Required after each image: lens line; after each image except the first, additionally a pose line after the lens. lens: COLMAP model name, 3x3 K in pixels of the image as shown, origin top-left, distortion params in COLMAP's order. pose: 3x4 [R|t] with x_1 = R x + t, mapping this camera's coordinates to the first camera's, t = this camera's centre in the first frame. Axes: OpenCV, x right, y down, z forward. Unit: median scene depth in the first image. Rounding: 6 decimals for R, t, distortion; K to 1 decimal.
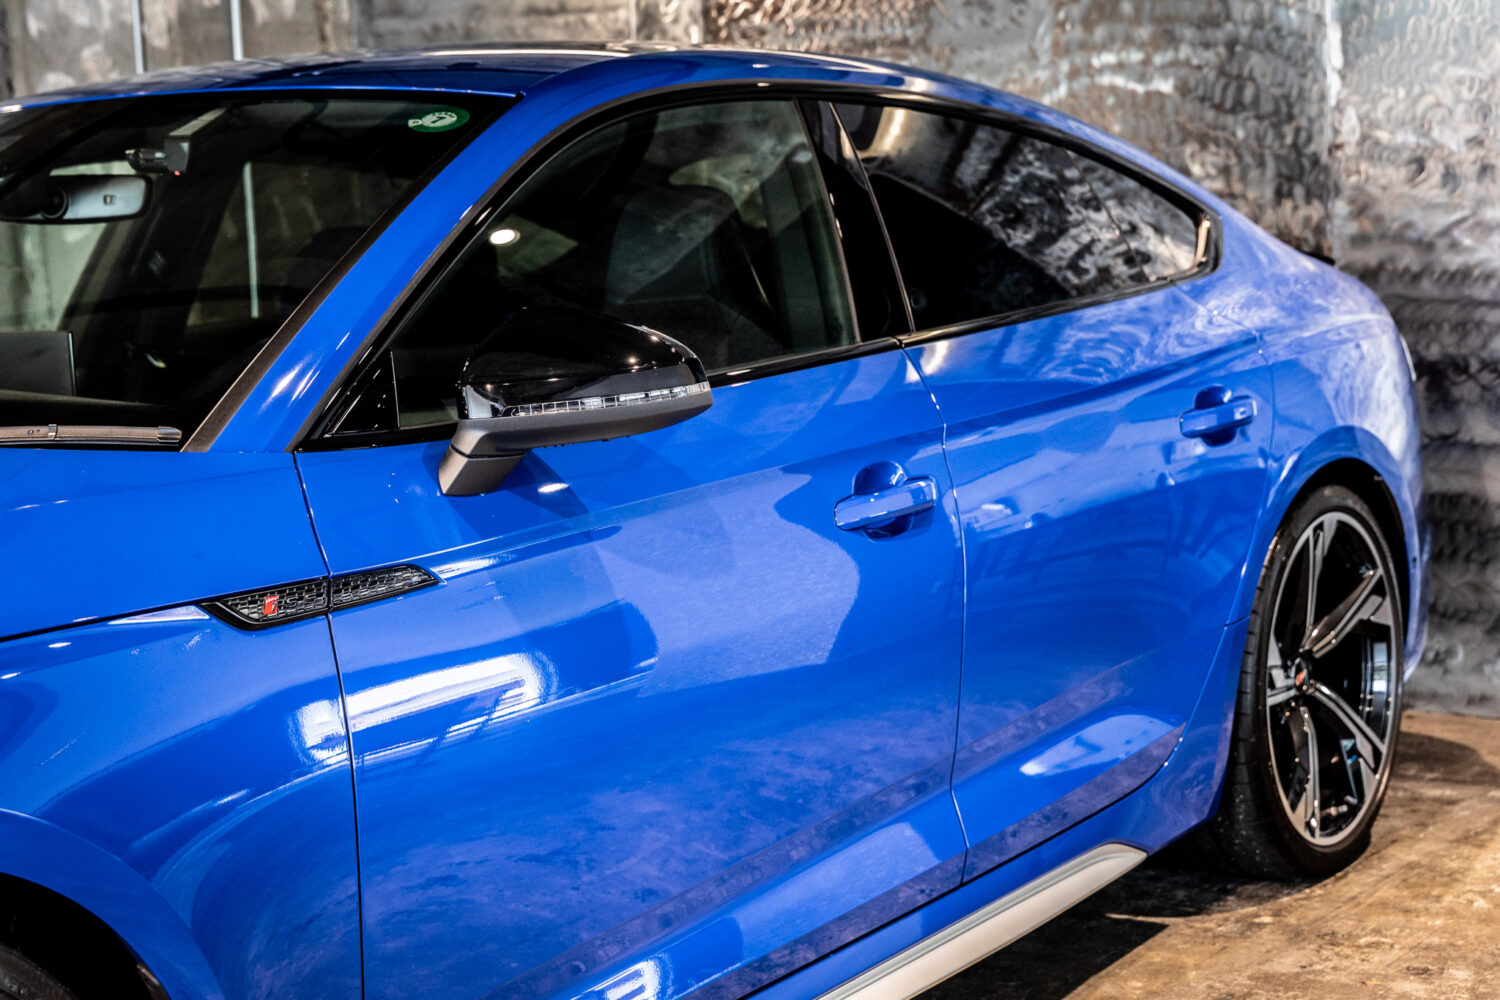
lens RADIAL K [[2533.9, 0, 750.0], [0, 2533.9, 500.0], [0, 0, 1]] dist [0.069843, 0.019444]
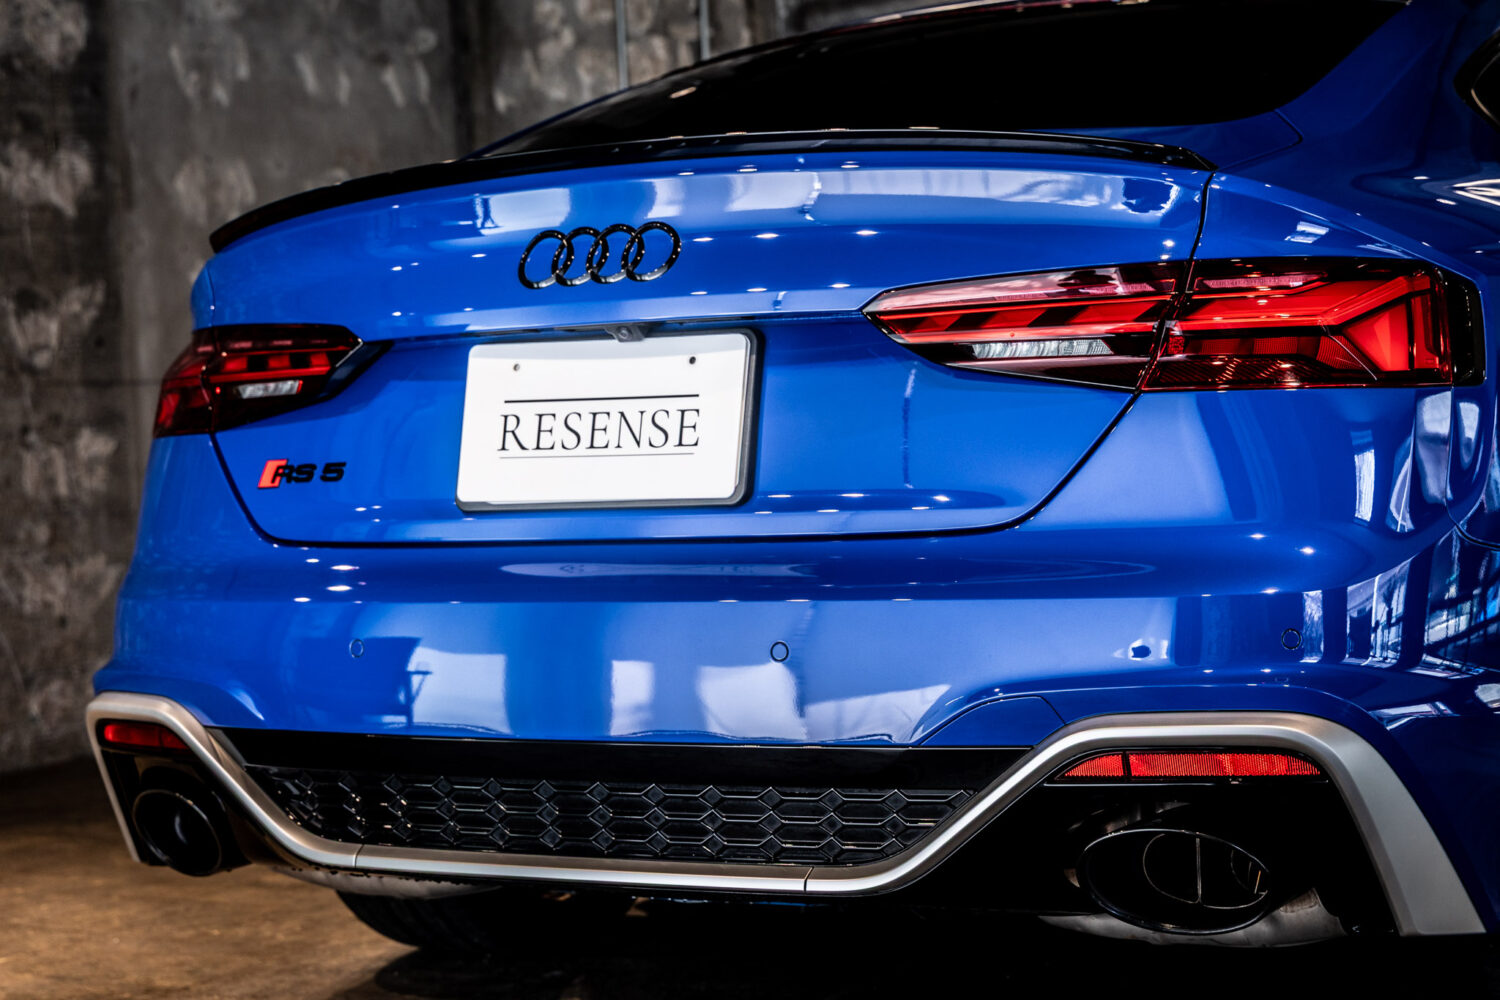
lens RADIAL K [[2818.9, 0, 750.0], [0, 2818.9, 500.0], [0, 0, 1]] dist [-0.043544, 0.025497]
pose [[0.995983, -0.006178, 0.089325, -0.360830], [0.014005, 0.996087, -0.087265, 0.105040], [-0.088436, 0.088166, 0.992172, -0.196013]]
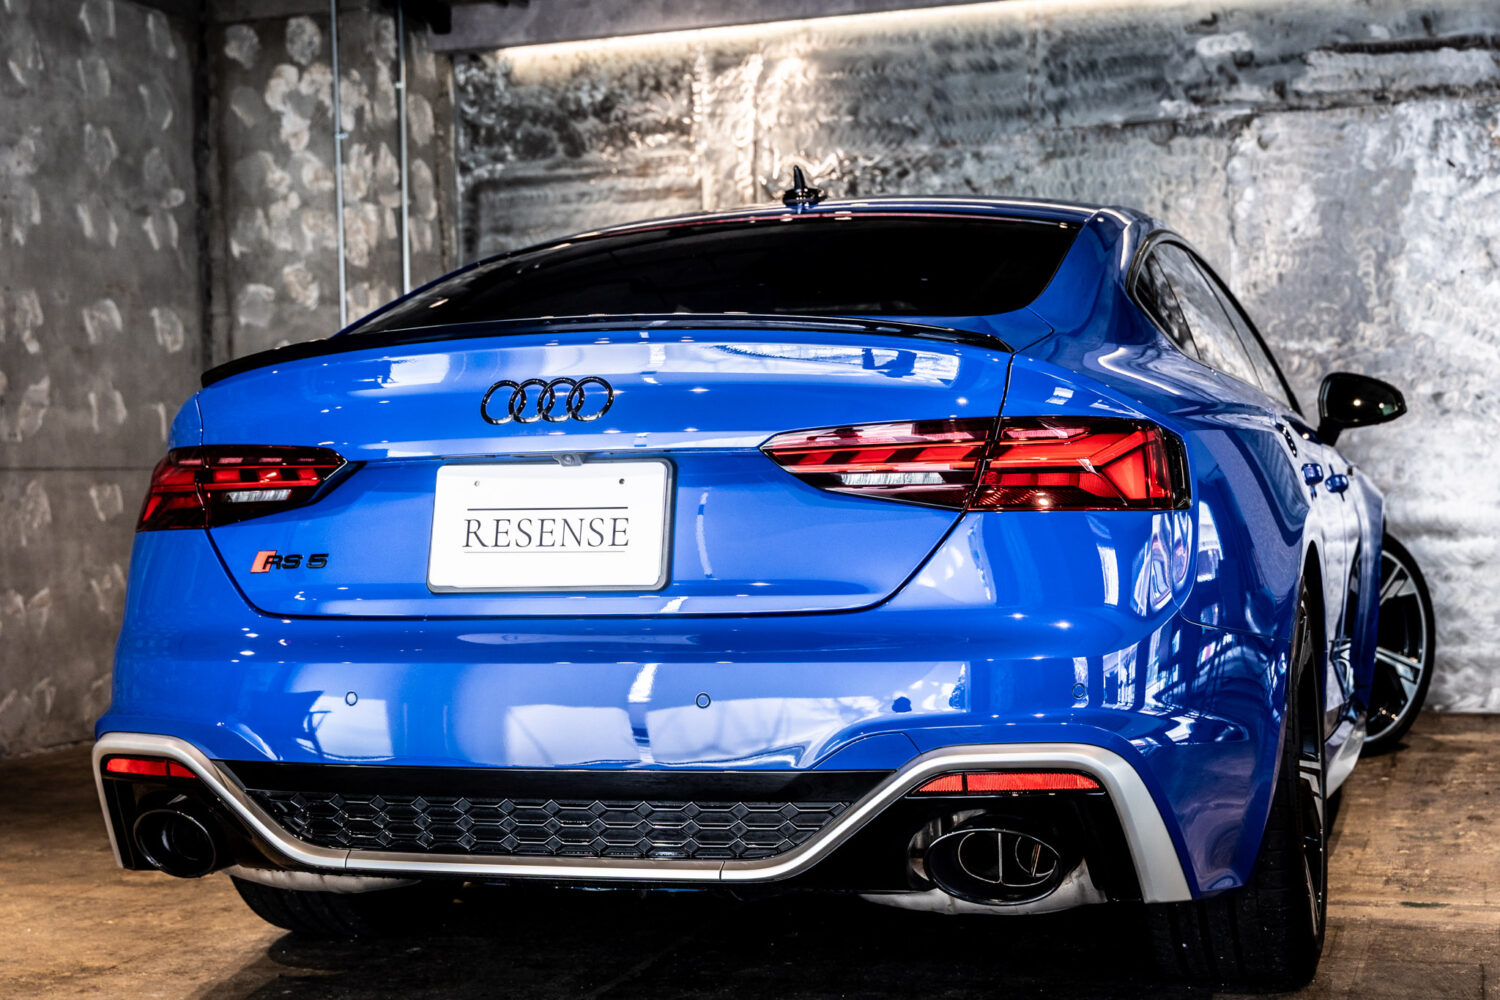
lens RADIAL K [[2229.2, 0, 764.6], [0, 2229.2, 501.2], [0, 0, 1]] dist [0.029795, -0.056722]
pose [[0.956640, 0.010550, 0.291083, -0.452037], [0.022497, 0.993682, -0.109952, 0.099859], [-0.290404, 0.111733, 0.950358, -0.213841]]
